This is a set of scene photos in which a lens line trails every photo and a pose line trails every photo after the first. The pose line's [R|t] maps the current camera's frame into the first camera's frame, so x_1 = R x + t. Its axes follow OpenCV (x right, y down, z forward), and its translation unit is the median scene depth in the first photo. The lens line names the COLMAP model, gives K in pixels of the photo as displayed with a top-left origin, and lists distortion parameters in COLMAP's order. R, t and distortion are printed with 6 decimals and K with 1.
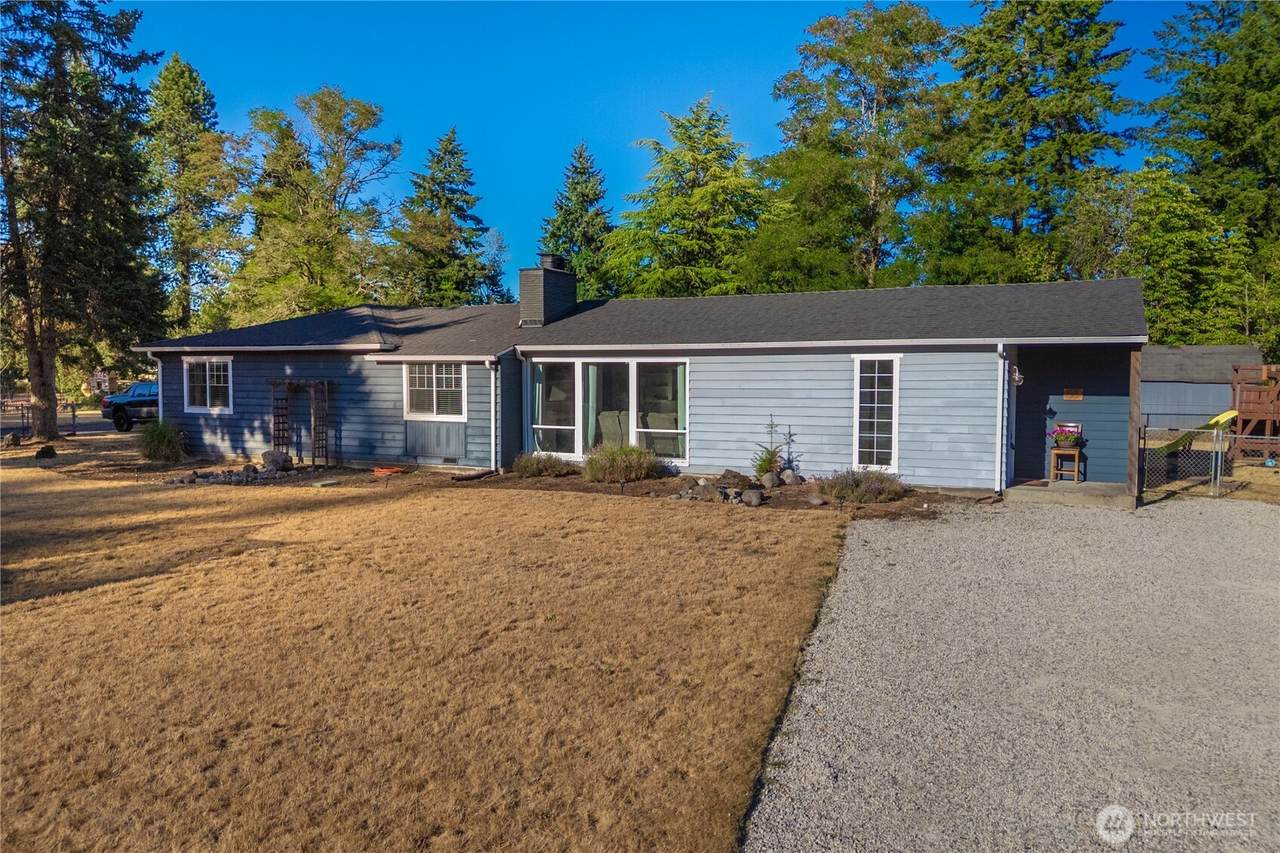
lens RADIAL K [[953.4, 0, 640.0], [0, 953.4, 426.5], [0, 0, 1]] dist [0.081957, -0.080731]
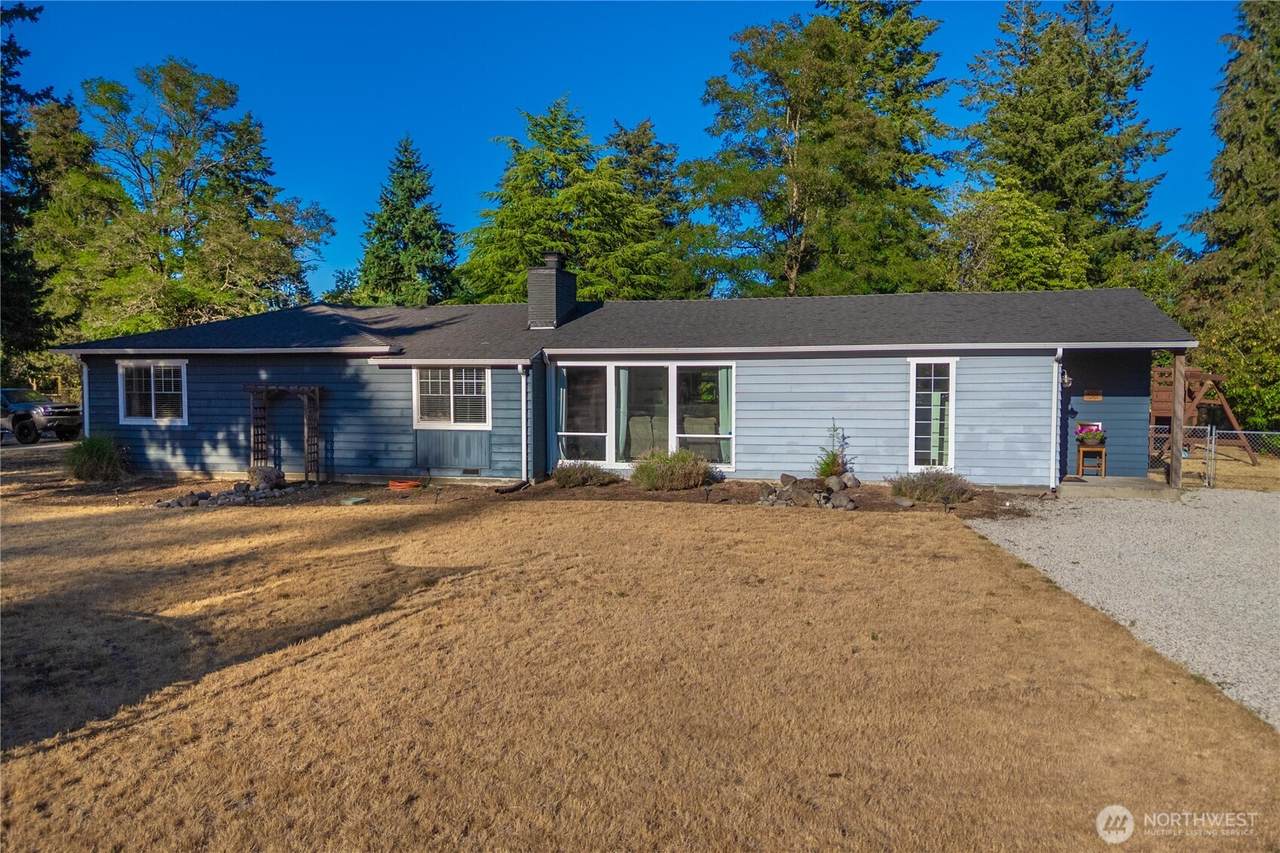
lens RADIAL K [[953.4, 0, 640.0], [0, 953.4, 426.5], [0, 0, 1]] dist [0.081957, -0.080731]
pose [[0.974559, -0.015471, 0.223598, -0.243893], [0.016049, 0.999871, -0.000769, -0.005114], [-0.223558, 0.004338, 0.974681, 0.055956]]
